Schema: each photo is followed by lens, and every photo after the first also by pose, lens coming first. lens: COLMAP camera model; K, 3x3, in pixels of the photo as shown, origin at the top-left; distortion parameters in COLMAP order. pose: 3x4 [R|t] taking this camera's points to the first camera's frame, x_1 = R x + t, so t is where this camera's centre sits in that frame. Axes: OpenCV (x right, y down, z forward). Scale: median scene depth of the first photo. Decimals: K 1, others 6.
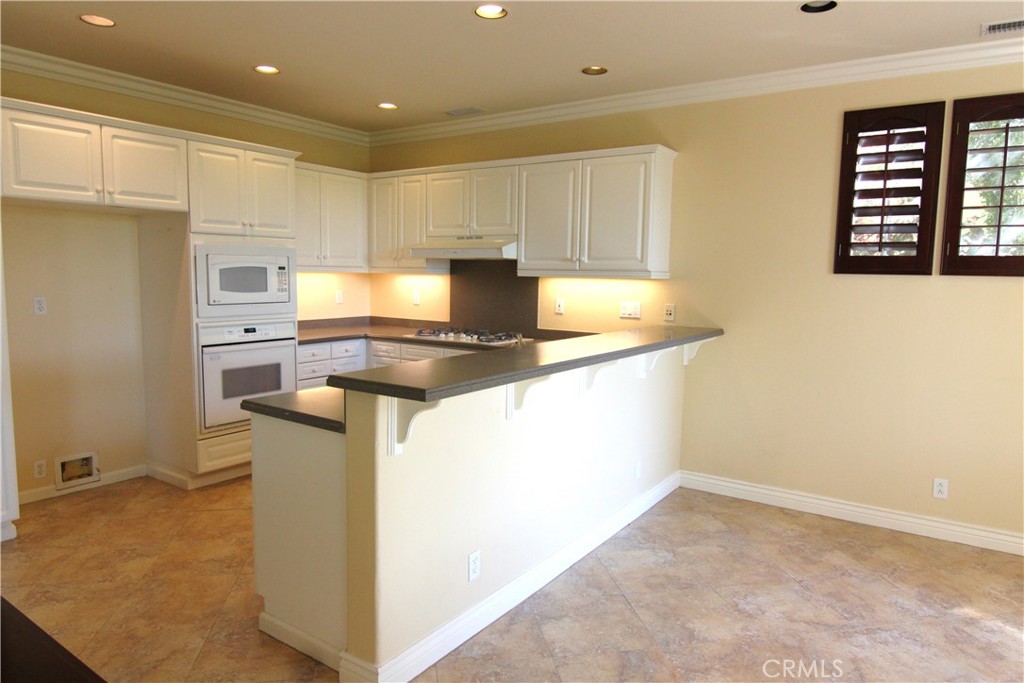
lens RADIAL K [[656.5, 0, 512.0], [0, 656.5, 341.5], [0, 0, 1]] dist [-0.027240, 0.000645]
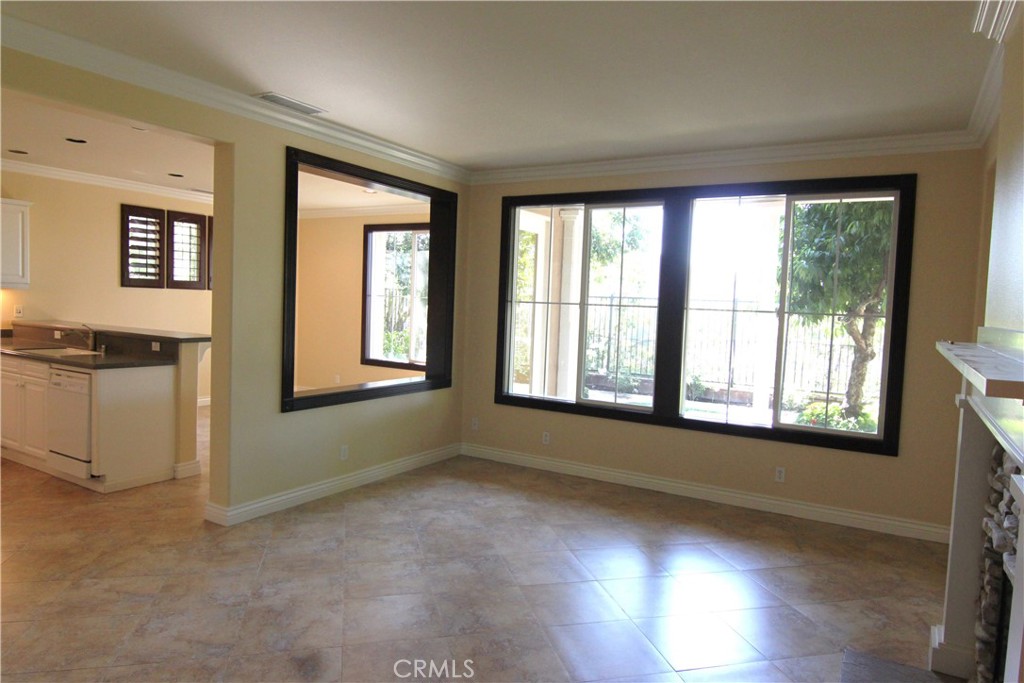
lens RADIAL K [[656.5, 0, 512.0], [0, 656.5, 341.5], [0, 0, 1]] dist [-0.027240, 0.000645]
pose [[-0.060928, -0.079216, 0.994994, -1.574433], [0.067448, 0.994241, 0.083286, -0.028554], [-0.995861, 0.072185, -0.055234, -0.024200]]
